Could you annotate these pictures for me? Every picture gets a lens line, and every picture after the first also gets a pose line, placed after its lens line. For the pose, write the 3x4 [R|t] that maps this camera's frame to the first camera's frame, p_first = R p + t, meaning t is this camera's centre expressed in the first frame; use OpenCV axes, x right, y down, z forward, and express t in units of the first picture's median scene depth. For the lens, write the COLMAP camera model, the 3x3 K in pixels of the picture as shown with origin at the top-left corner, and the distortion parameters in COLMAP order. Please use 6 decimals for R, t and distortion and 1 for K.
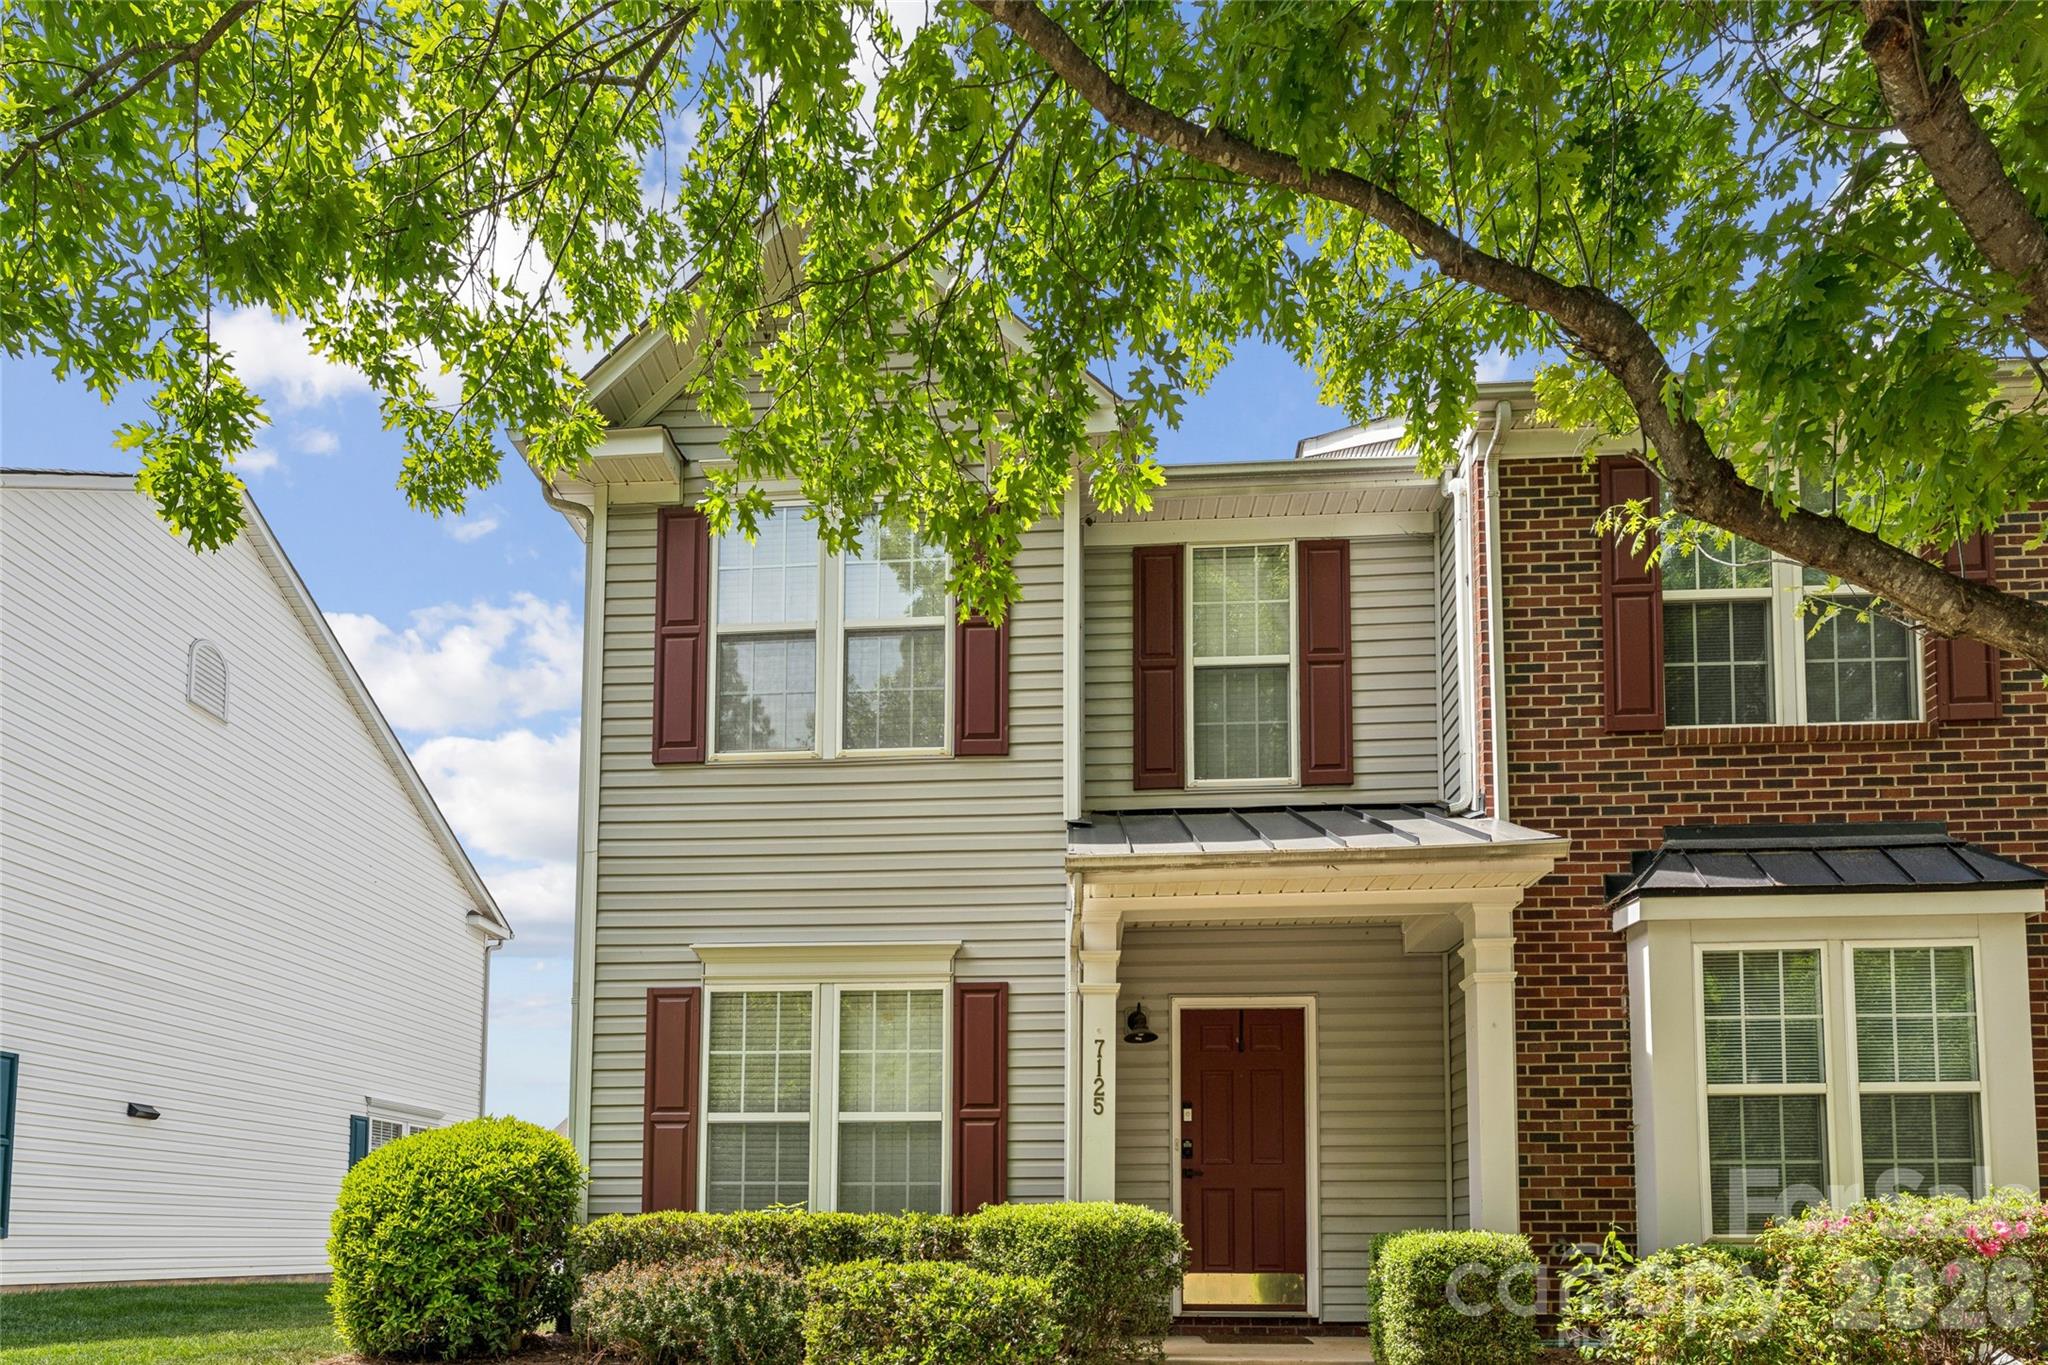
lens RADIAL K [[1043.1, 0, 1025.5], [0, 1043.1, 734.4], [0, 0, 1]] dist [-0.000866, -0.000040]
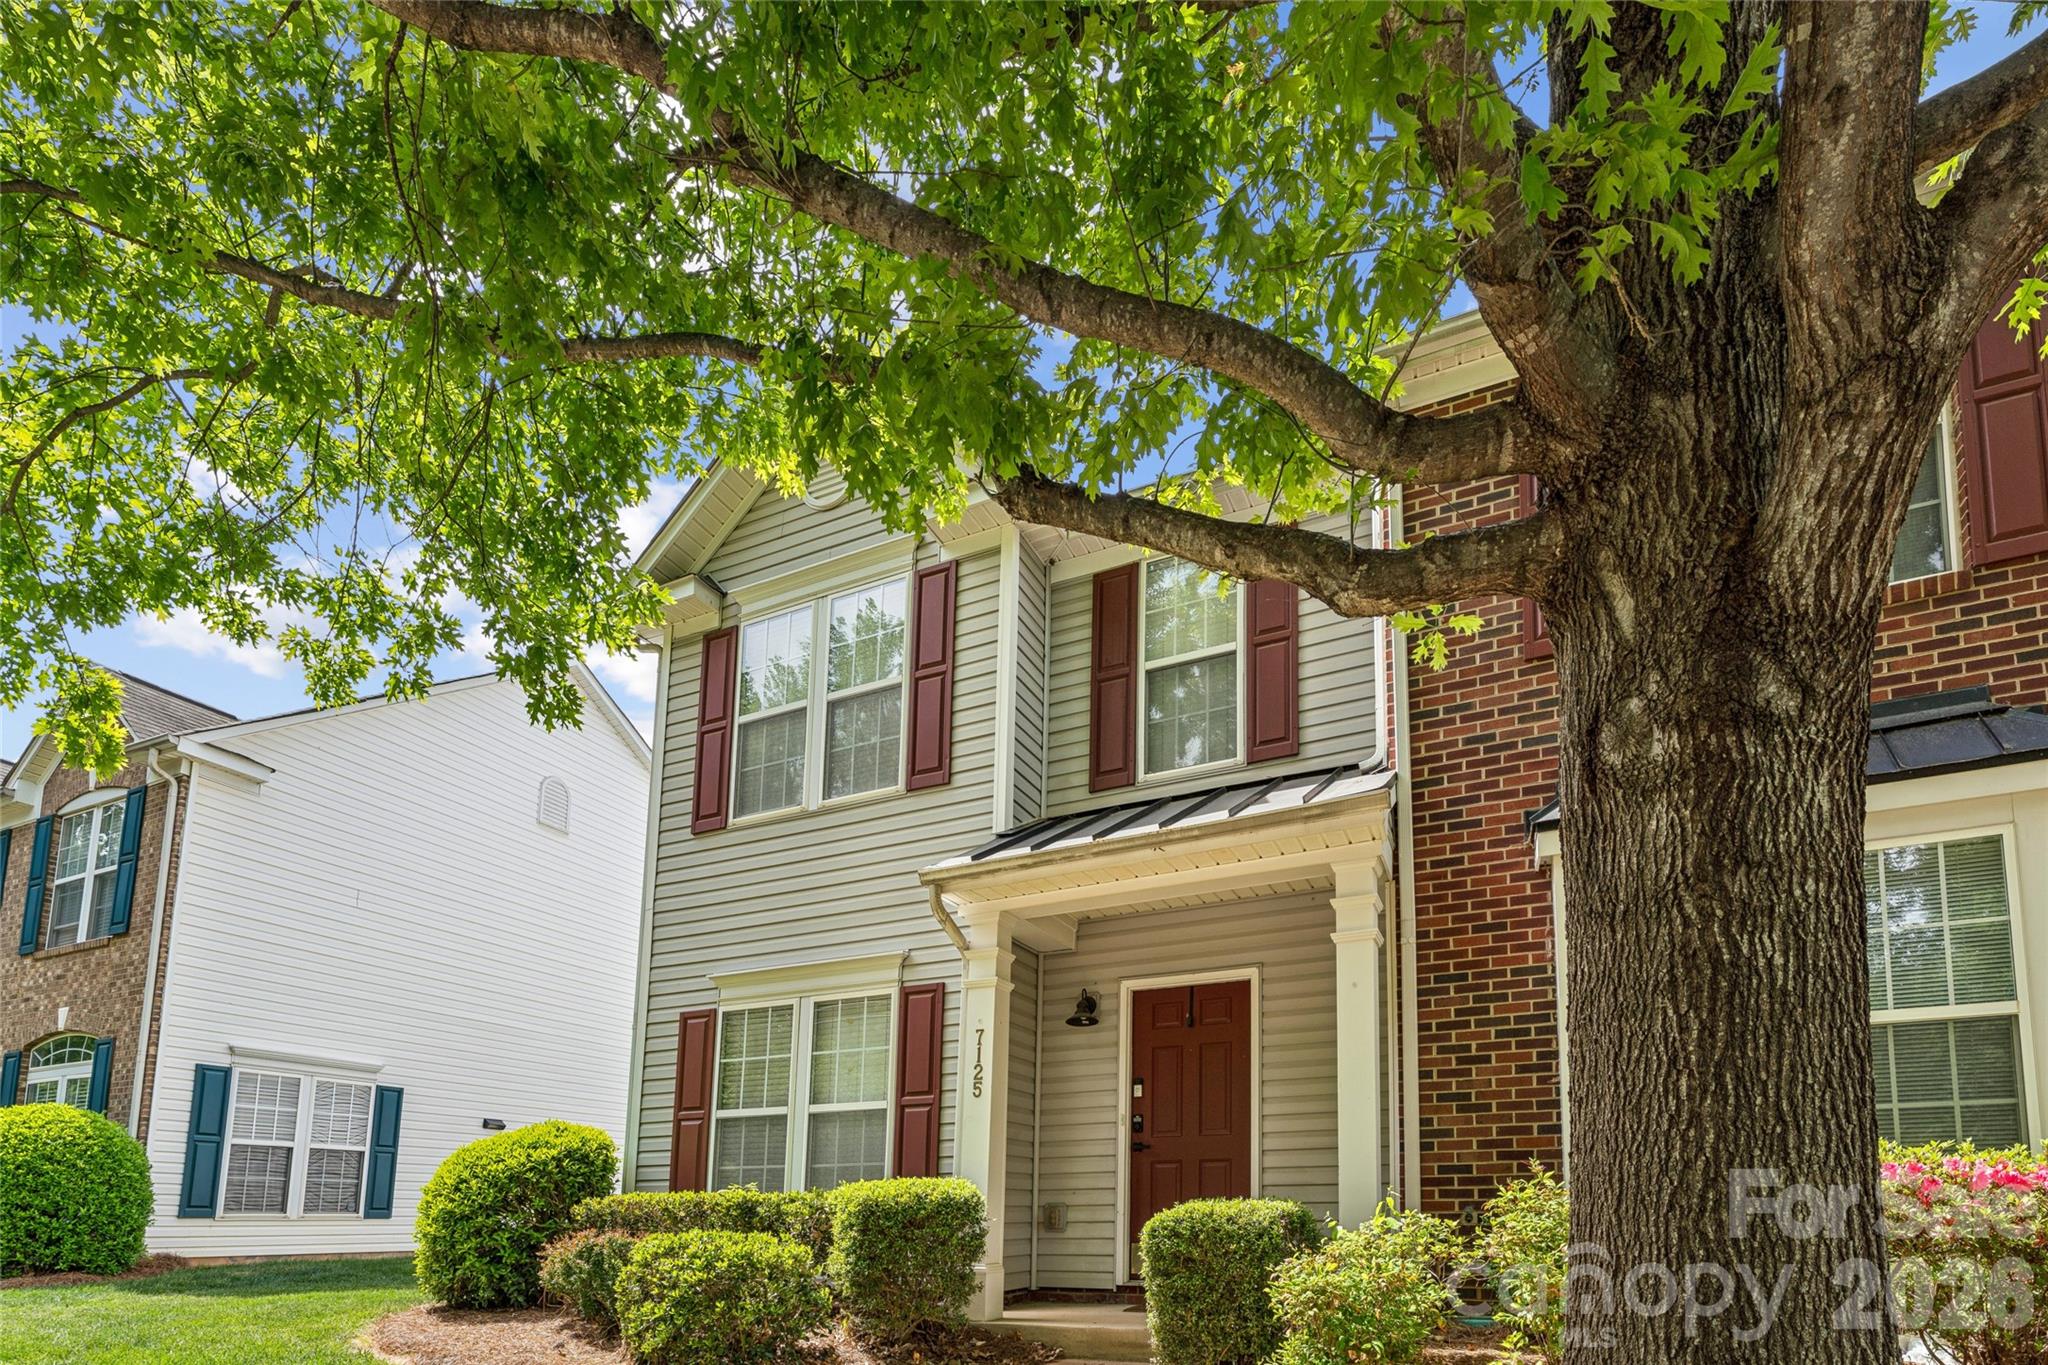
lens RADIAL K [[929.8, 0, 1021.0], [0, 929.8, 686.0], [0, 0, 1]] dist [-0.000426, -0.000184]
pose [[0.928457, -0.190320, -0.318978, 0.444399], [0.169102, 0.981180, -0.093217, 0.025094], [0.330716, 0.032608, 0.943167, 0.043932]]
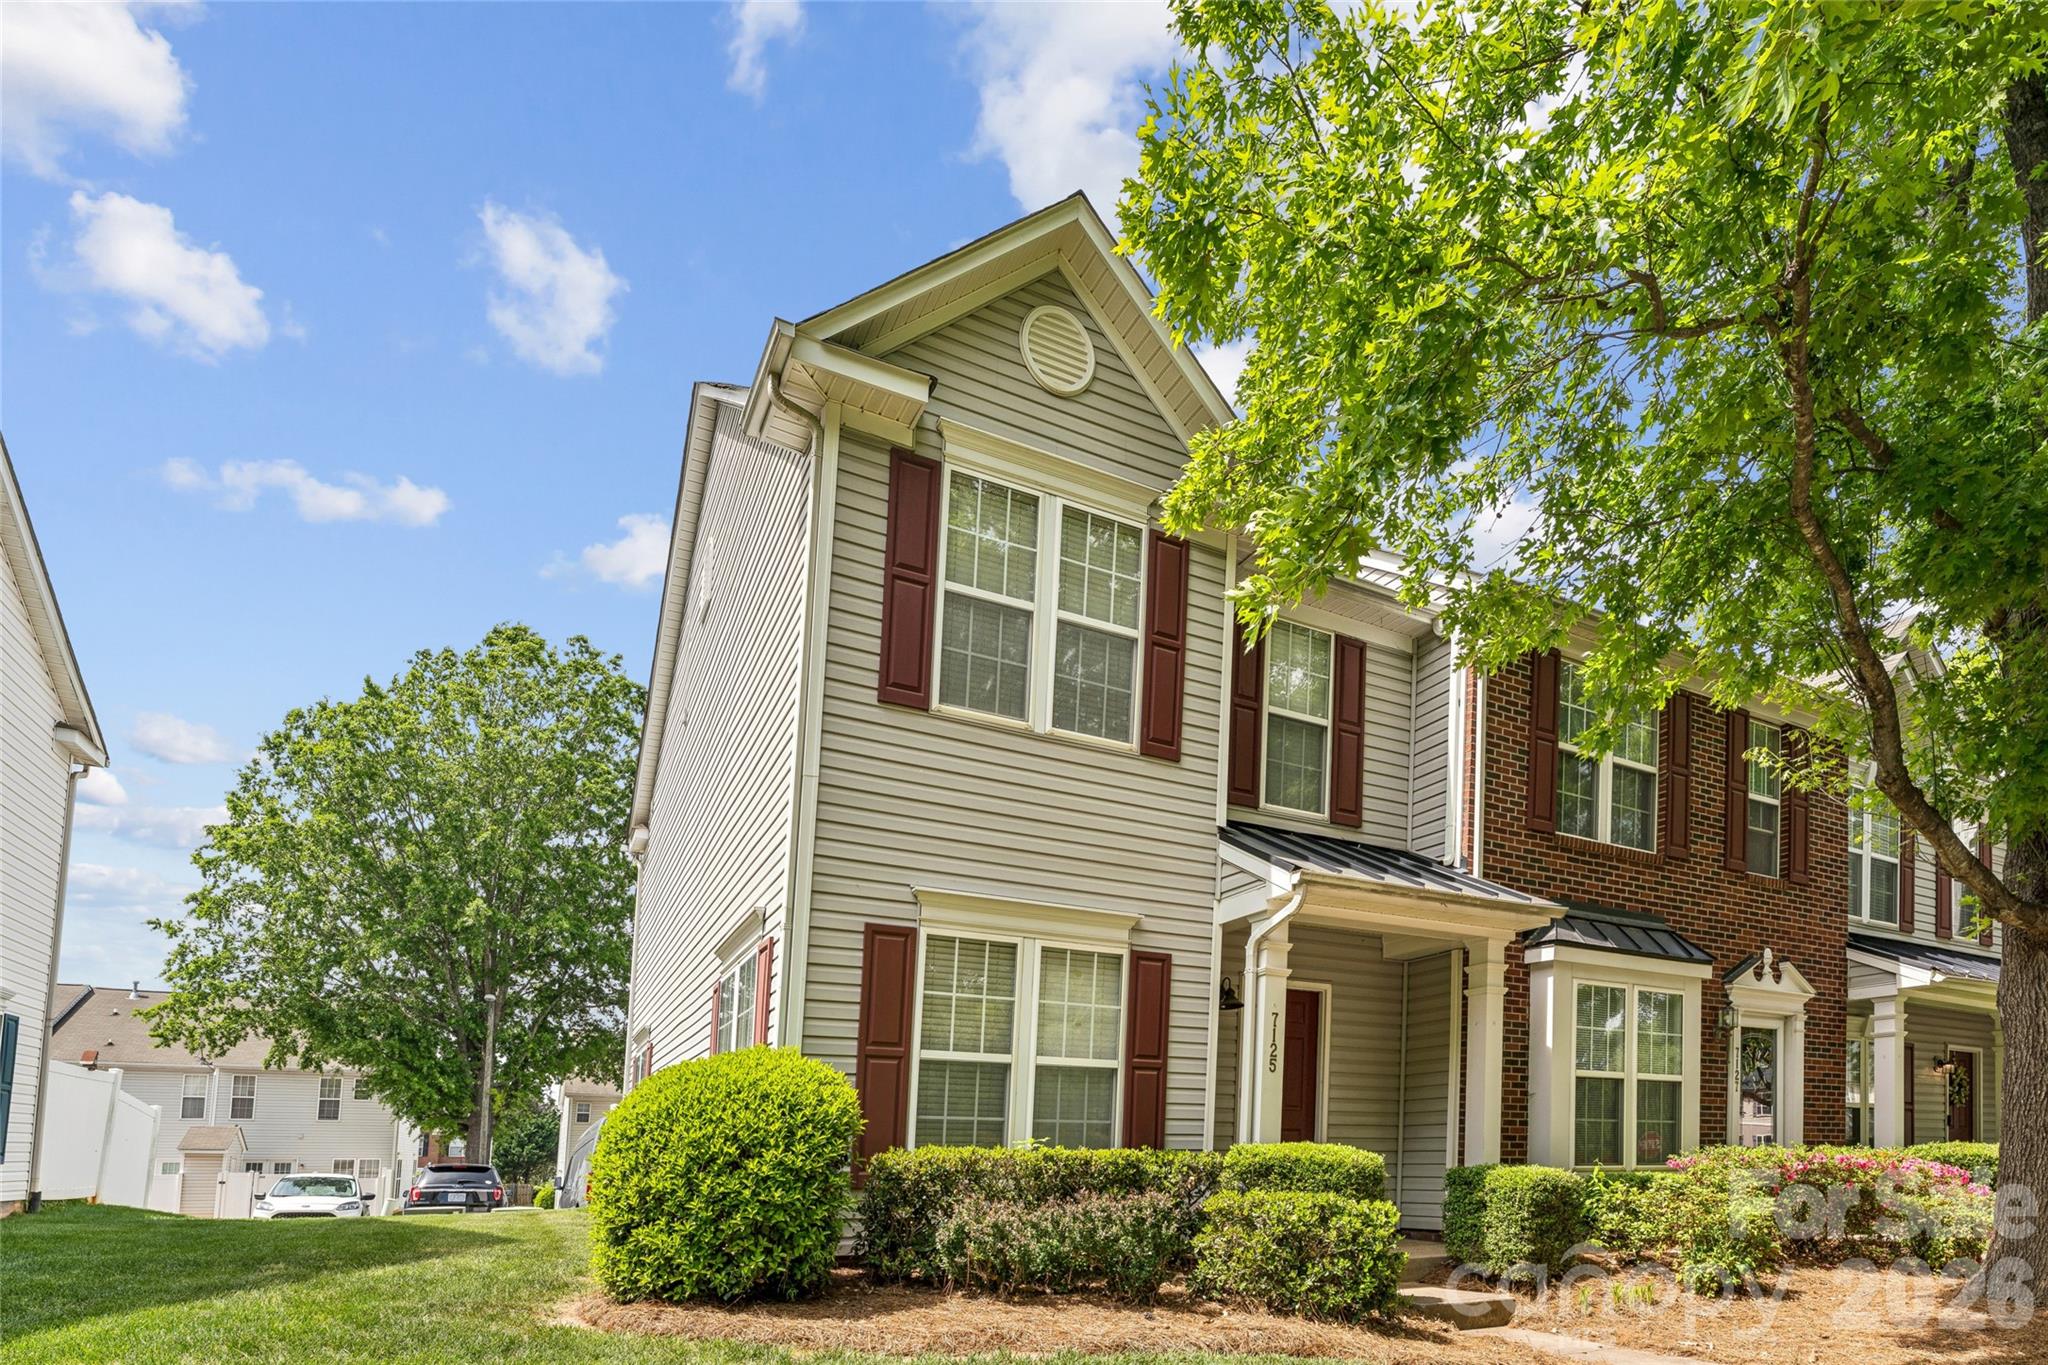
lens RADIAL K [[948.6, 0, 1153.9], [0, 948.6, 684.7], [0, 0, 1]] dist [-0.001887, -0.000112]
pose [[0.851376, 0.236061, 0.468438, -0.606369], [-0.232162, 0.970363, -0.067049, 0.013719], [-0.470383, -0.051670, 0.880948, 0.060533]]
